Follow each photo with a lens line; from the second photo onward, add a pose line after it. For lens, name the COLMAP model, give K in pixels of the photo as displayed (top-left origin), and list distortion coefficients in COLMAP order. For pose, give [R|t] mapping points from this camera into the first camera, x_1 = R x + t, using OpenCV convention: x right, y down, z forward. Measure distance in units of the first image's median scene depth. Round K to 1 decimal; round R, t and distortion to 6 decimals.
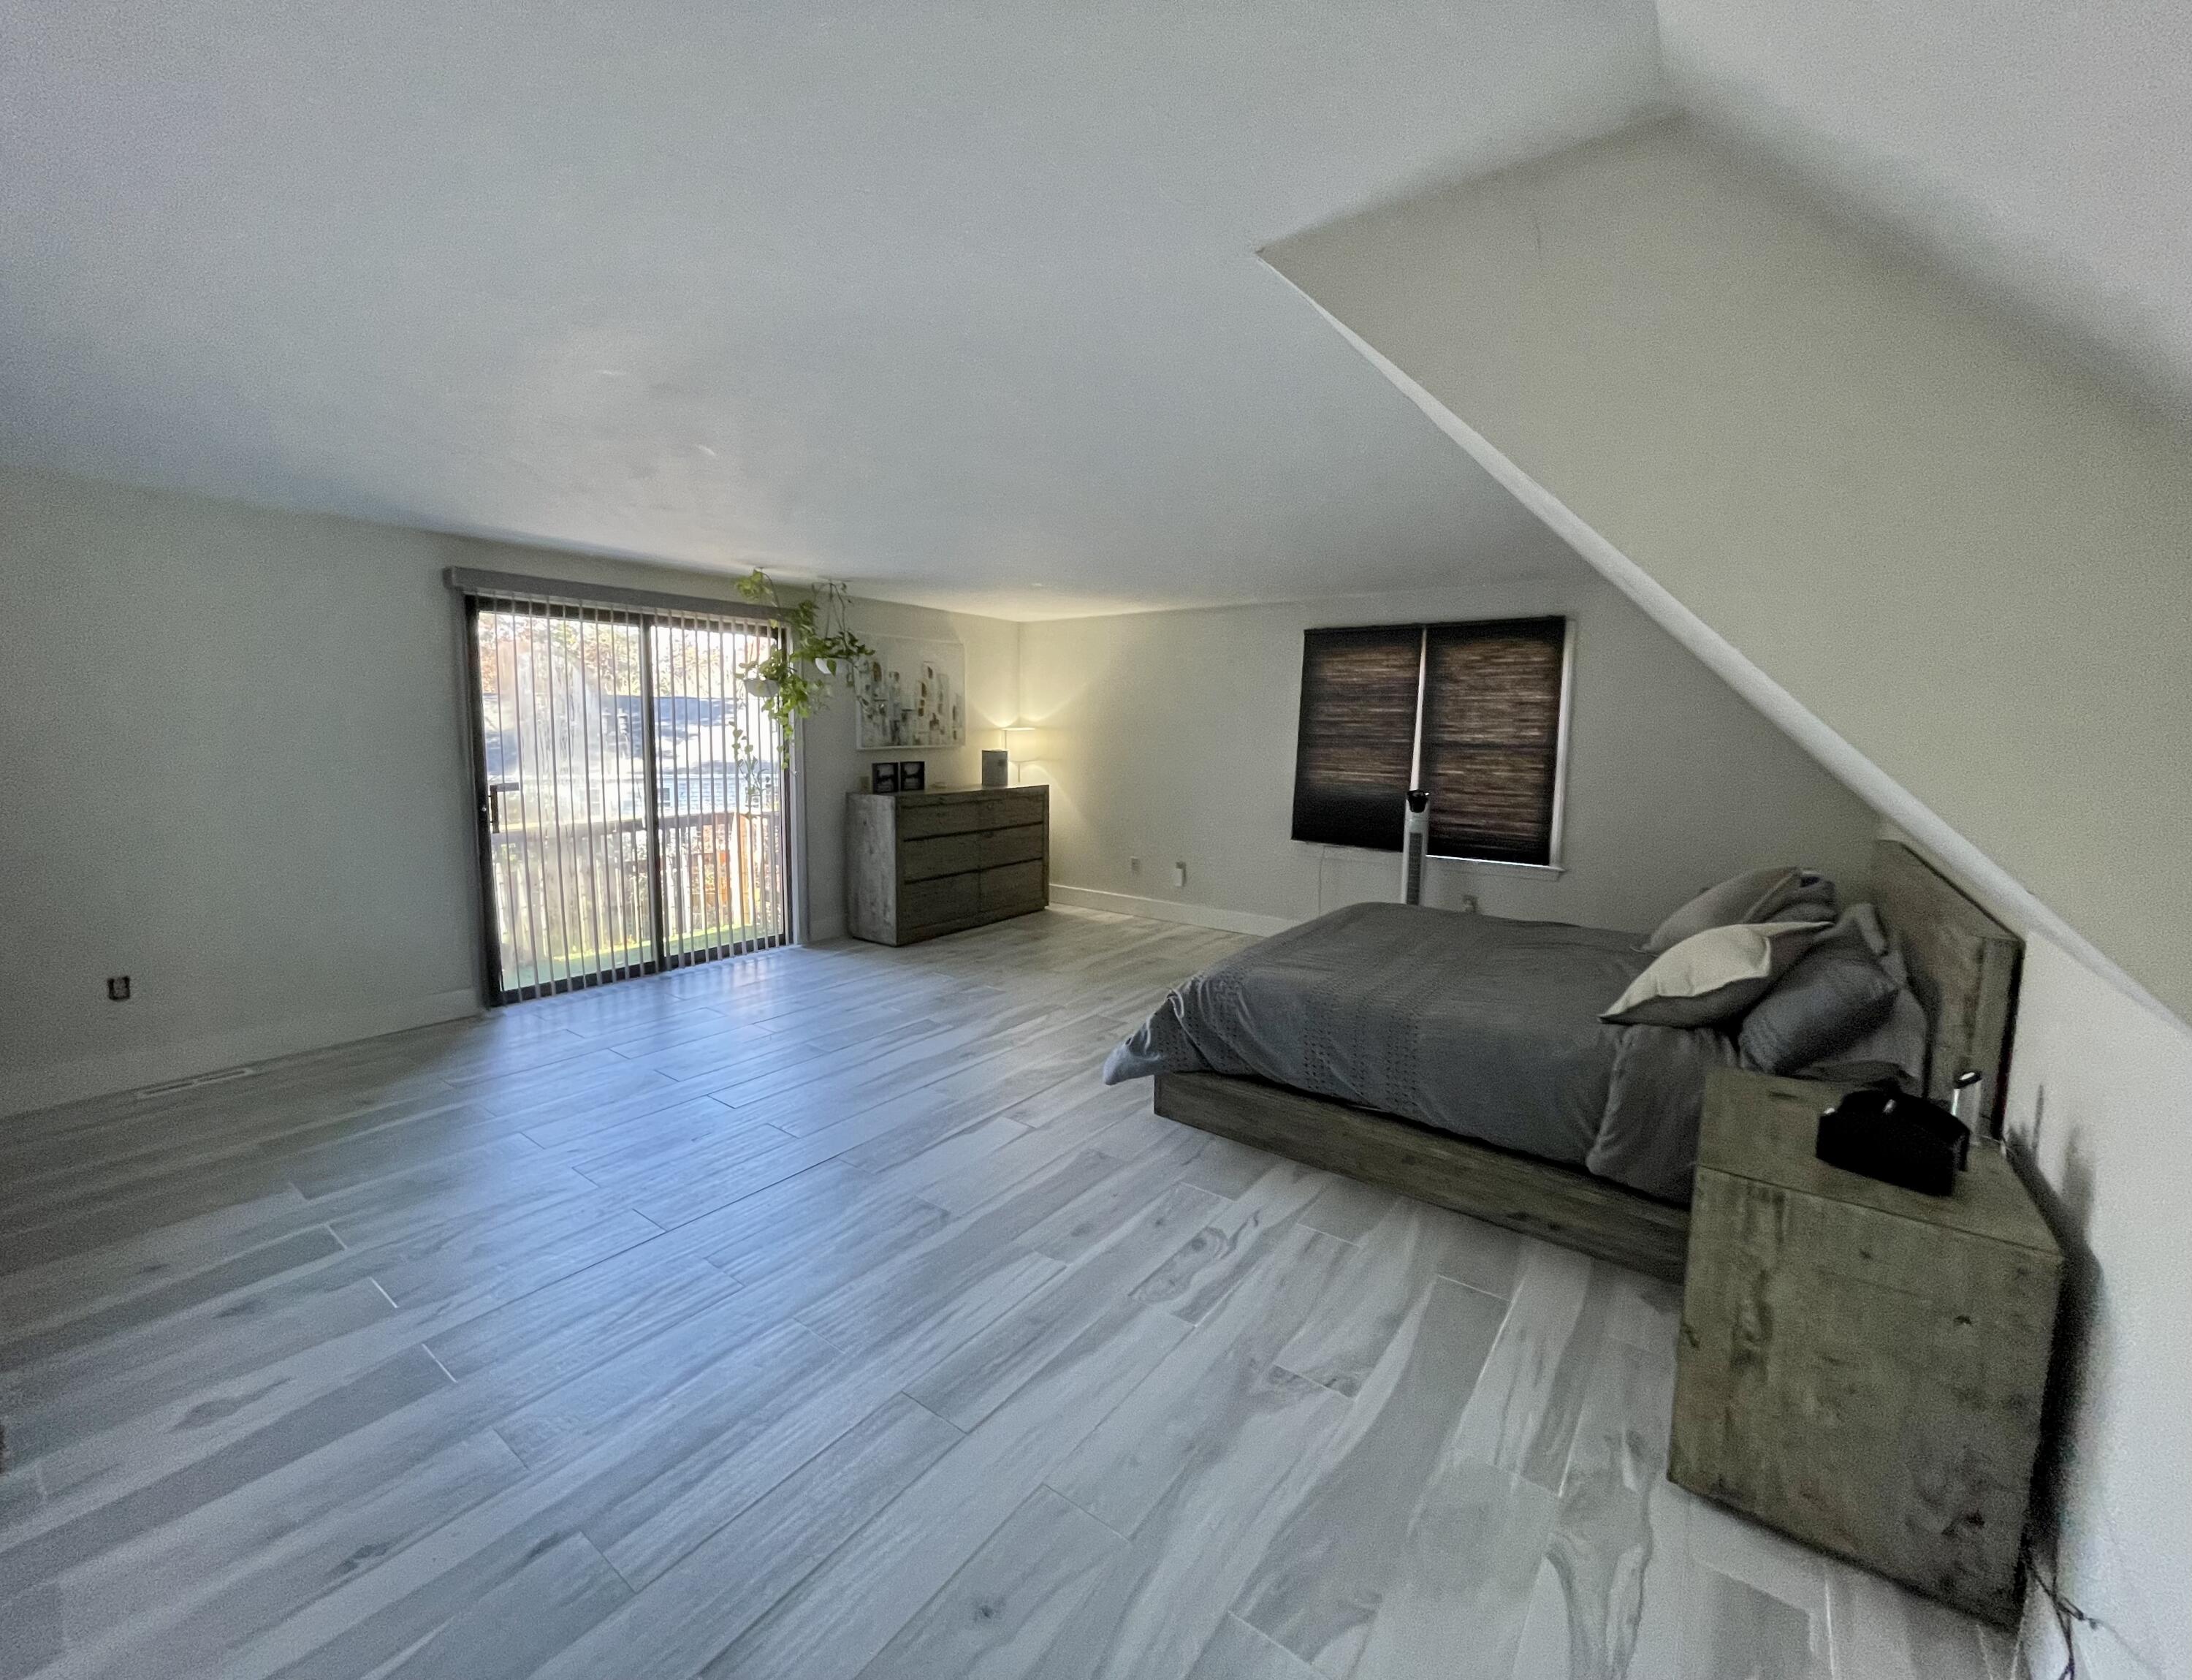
lens RADIAL K [[900.8, 0, 1054.9], [0, 900.8, 836.8], [0, 0, 1]] dist [0.009078, -0.000738]
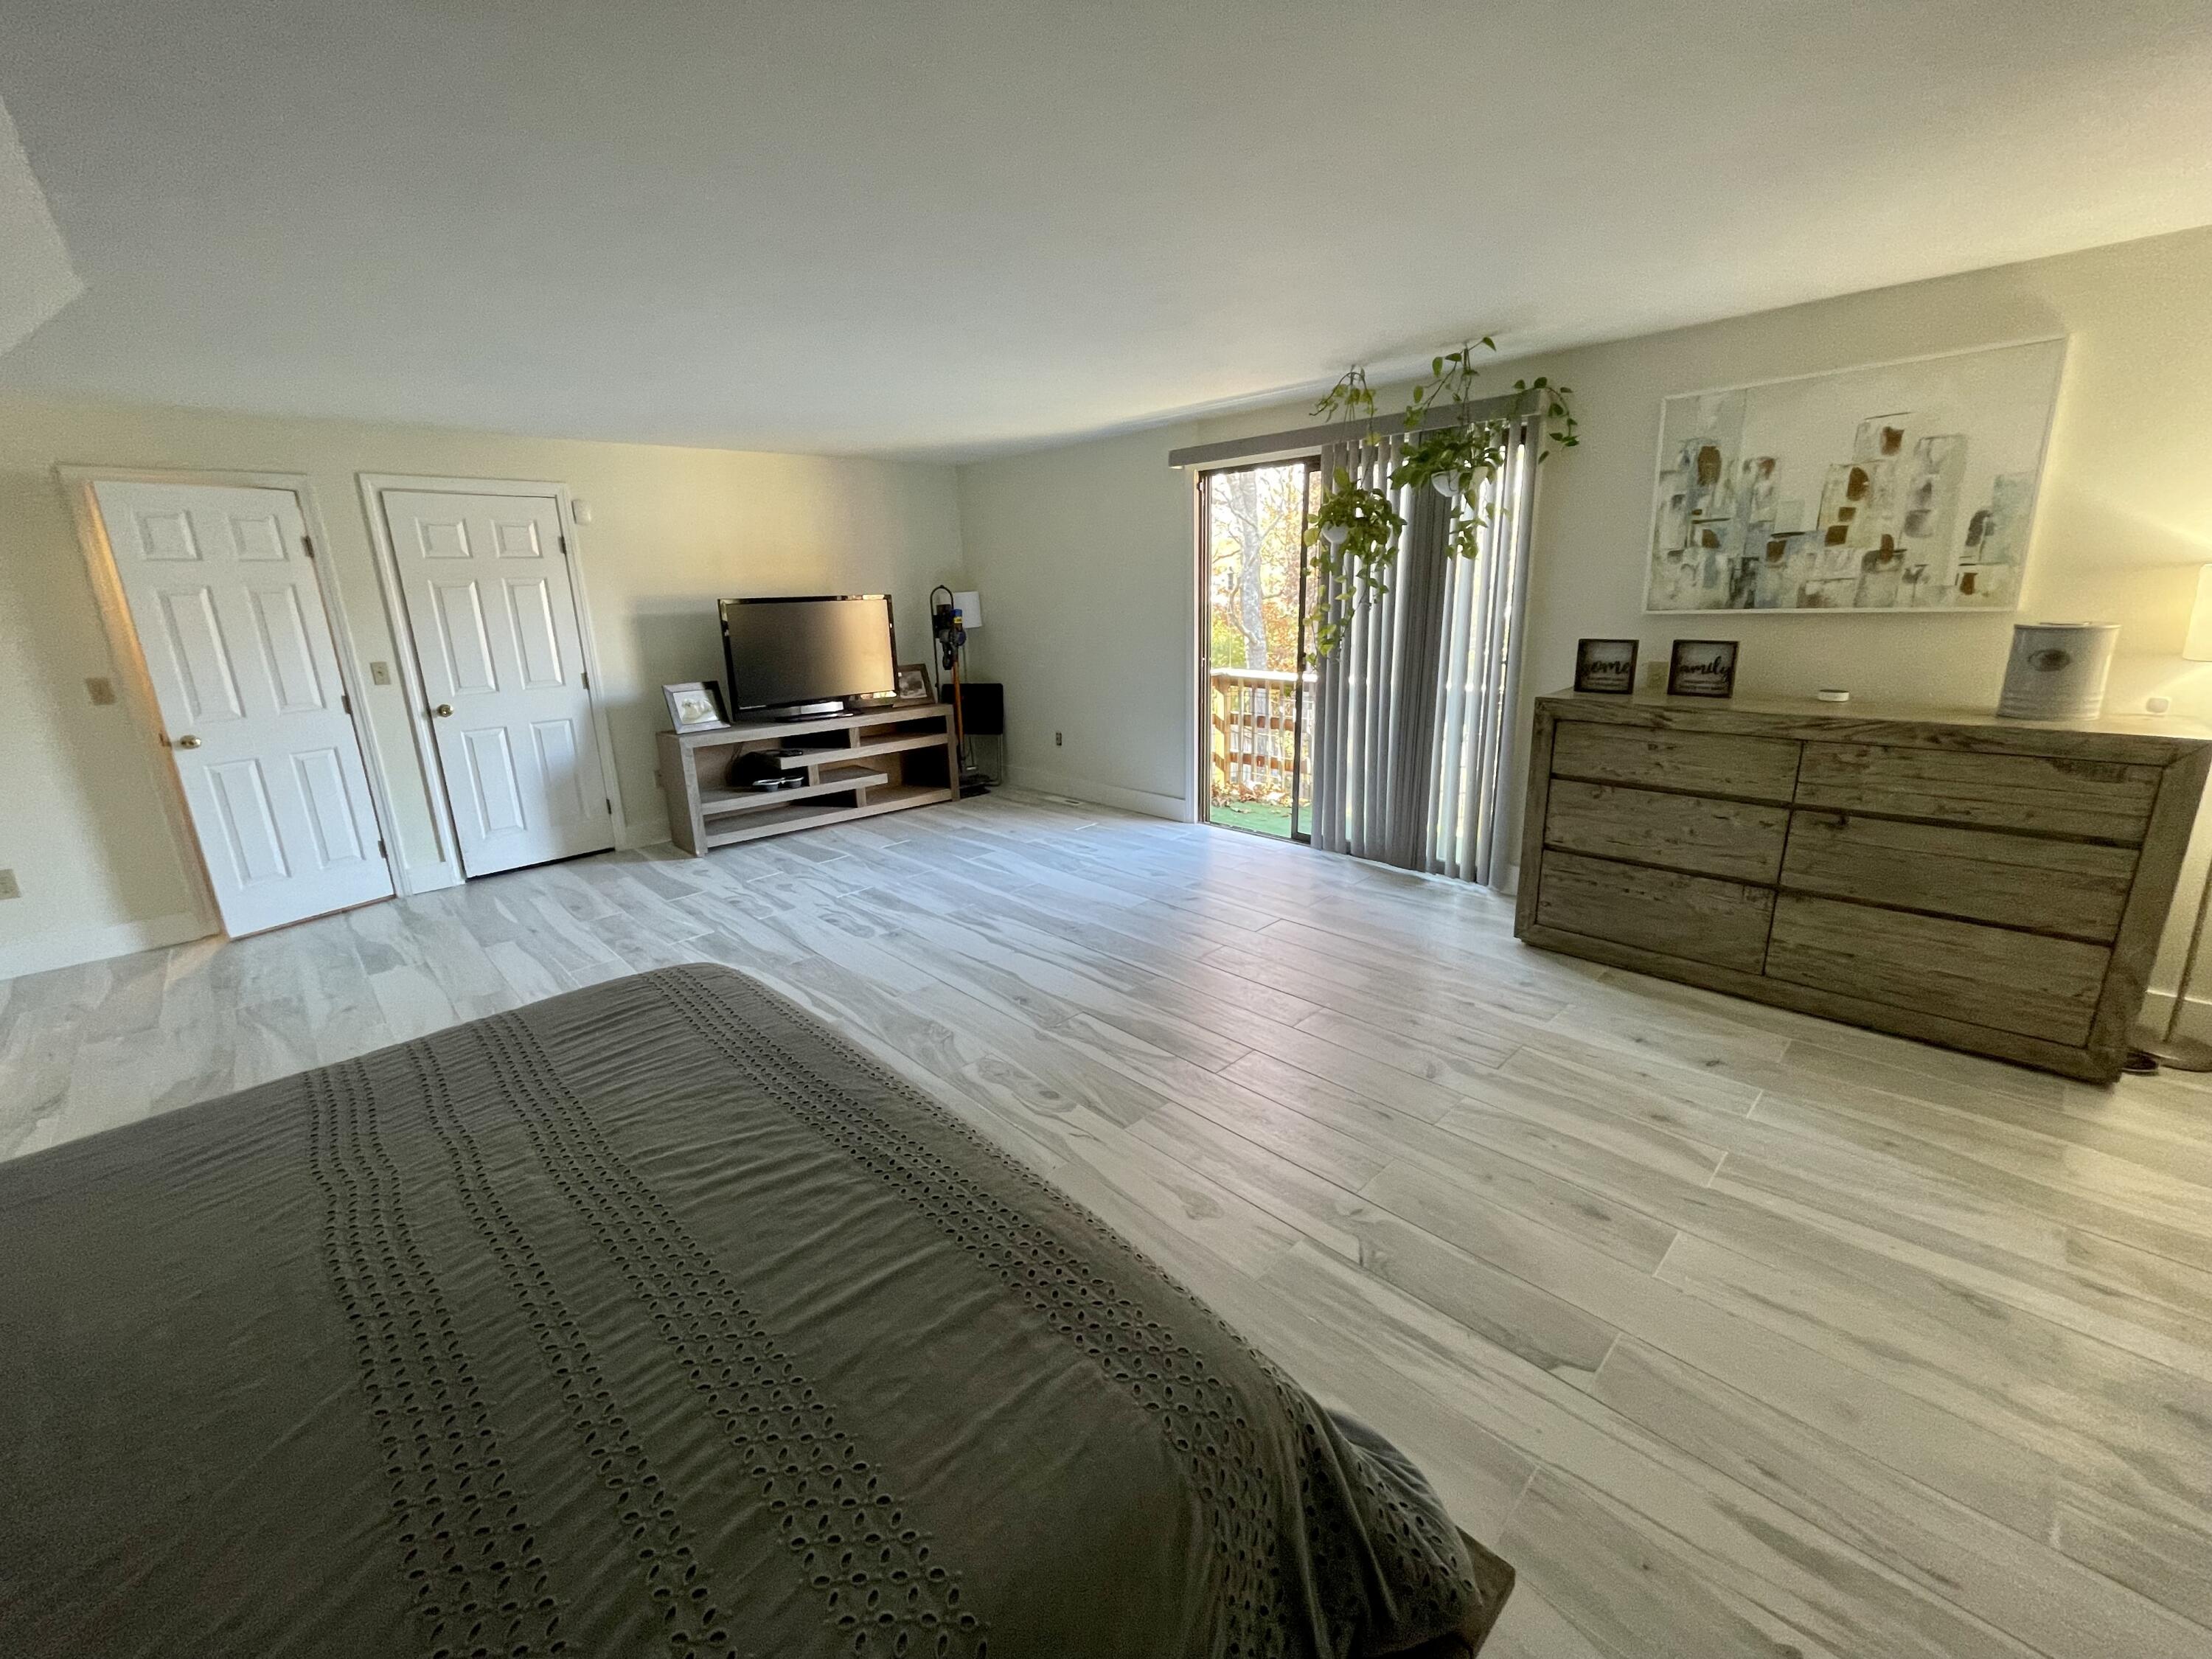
lens RADIAL K [[899.1, 0, 1102.2], [0, 899.1, 816.2], [0, 0, 1]] dist [-0.001571, 0.001294]
pose [[-0.140475, 0.240727, -0.960373, 0.406080], [-0.093436, 0.962439, 0.254912, -0.085402], [0.985666, 0.125542, -0.112706, 0.730041]]
